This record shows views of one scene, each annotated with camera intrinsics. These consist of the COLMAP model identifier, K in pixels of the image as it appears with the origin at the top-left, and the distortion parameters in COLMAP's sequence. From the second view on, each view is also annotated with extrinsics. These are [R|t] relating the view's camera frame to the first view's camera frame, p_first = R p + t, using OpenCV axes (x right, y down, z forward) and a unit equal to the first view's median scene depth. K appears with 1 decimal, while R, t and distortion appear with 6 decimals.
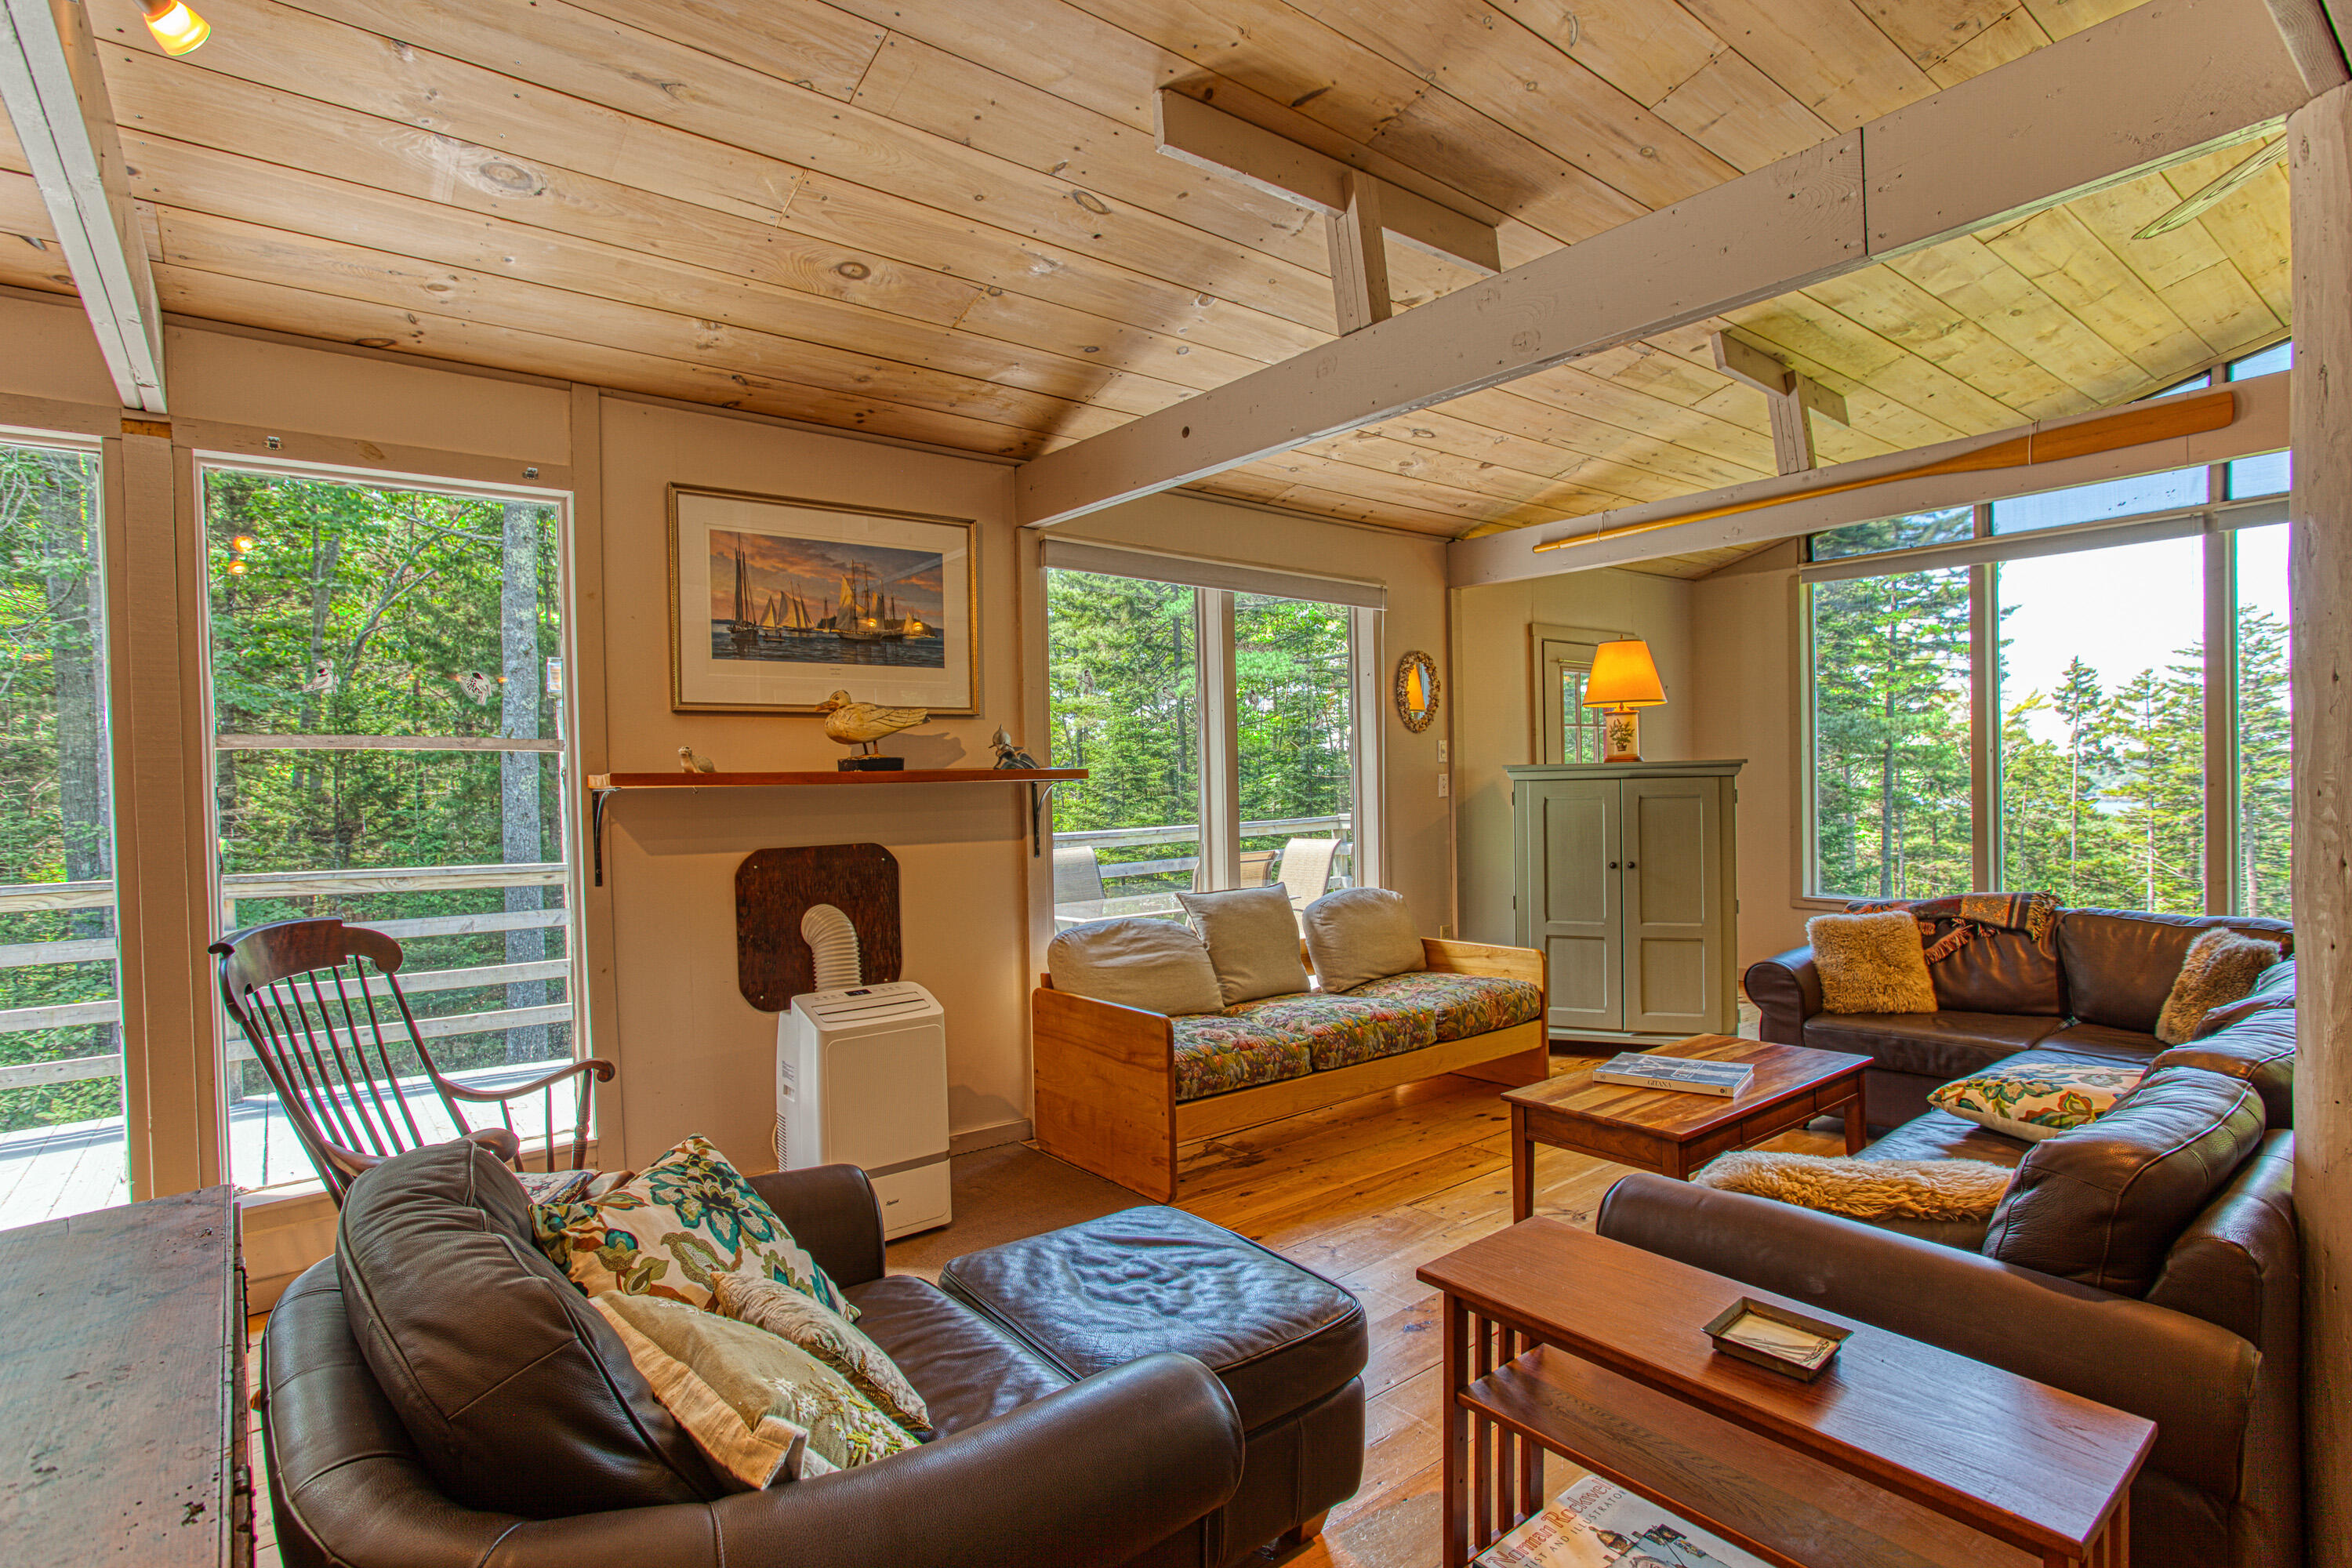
lens RADIAL K [[1237.5, 0, 1060.4], [0, 1237.5, 806.4], [0, 0, 1]] dist [-0.045842, 0.027280]
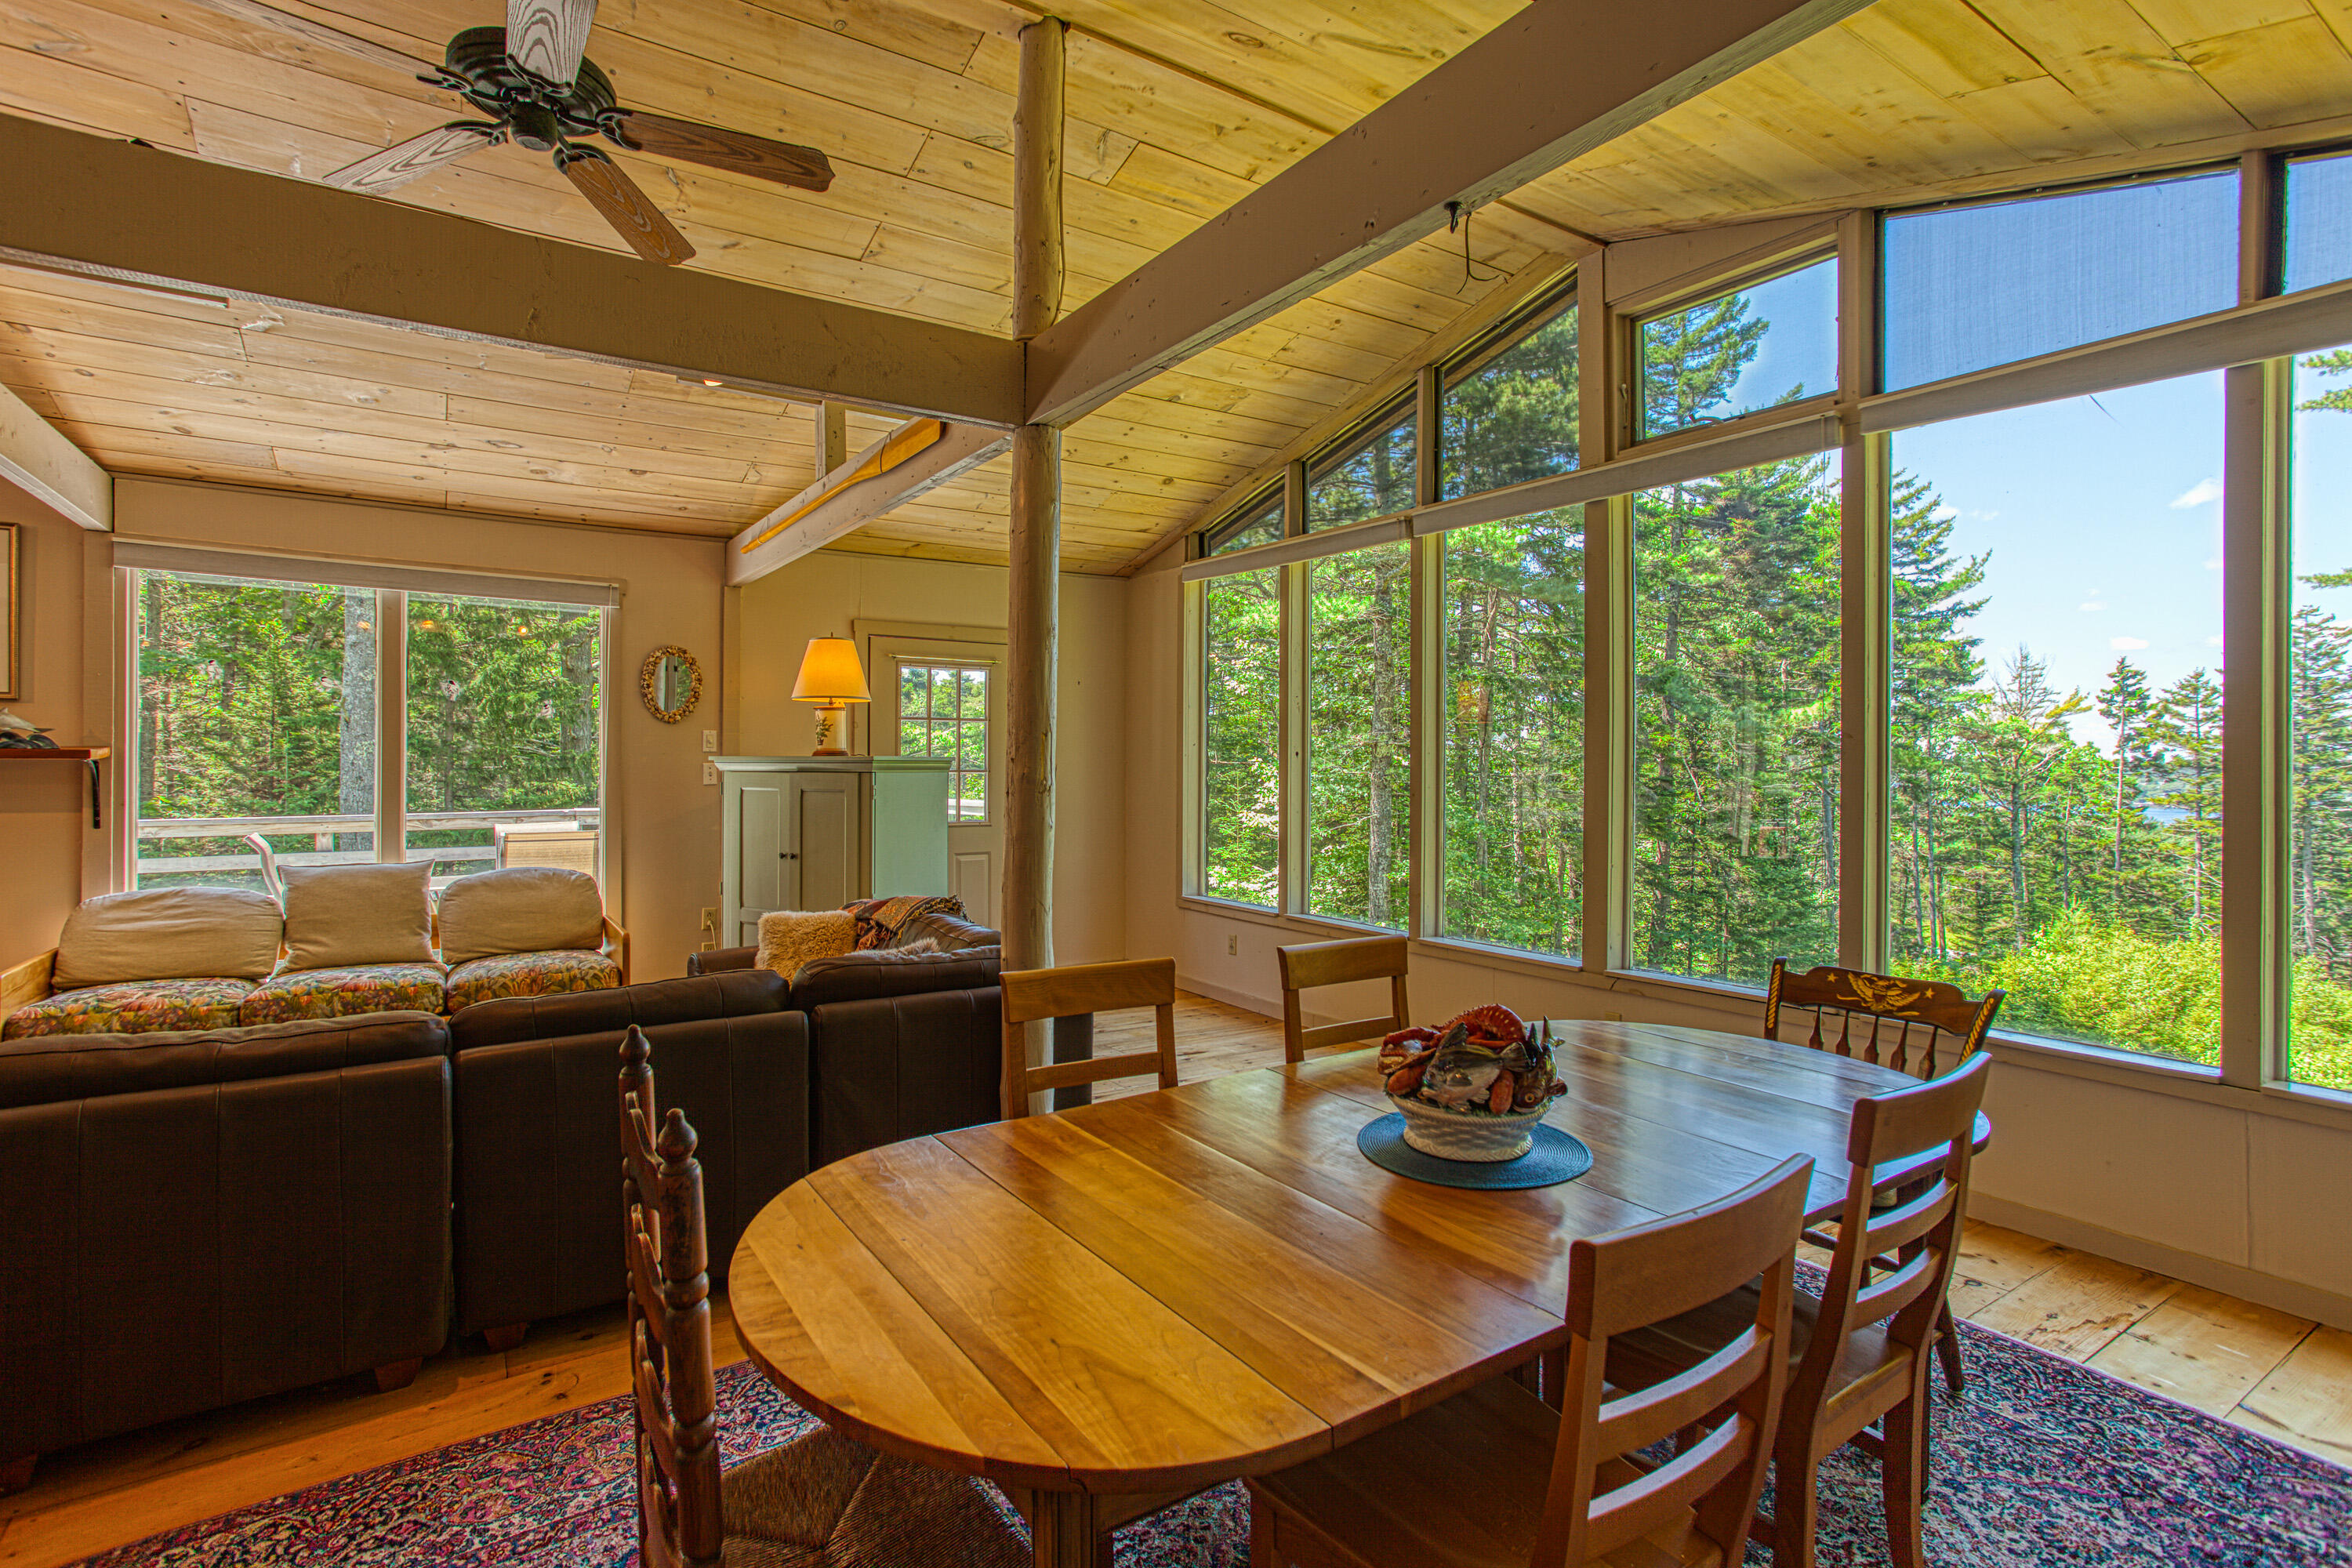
lens RADIAL K [[1227.0, 0, 1185.6], [0, 1227.0, 781.9], [0, 0, 1]] dist [-0.043586, 0.033046]
pose [[0.997355, 0.027284, -0.067376, 0.167005], [-0.027424, 0.999623, -0.001163, -0.004311], [0.067319, 0.003008, 0.997727, -0.002031]]
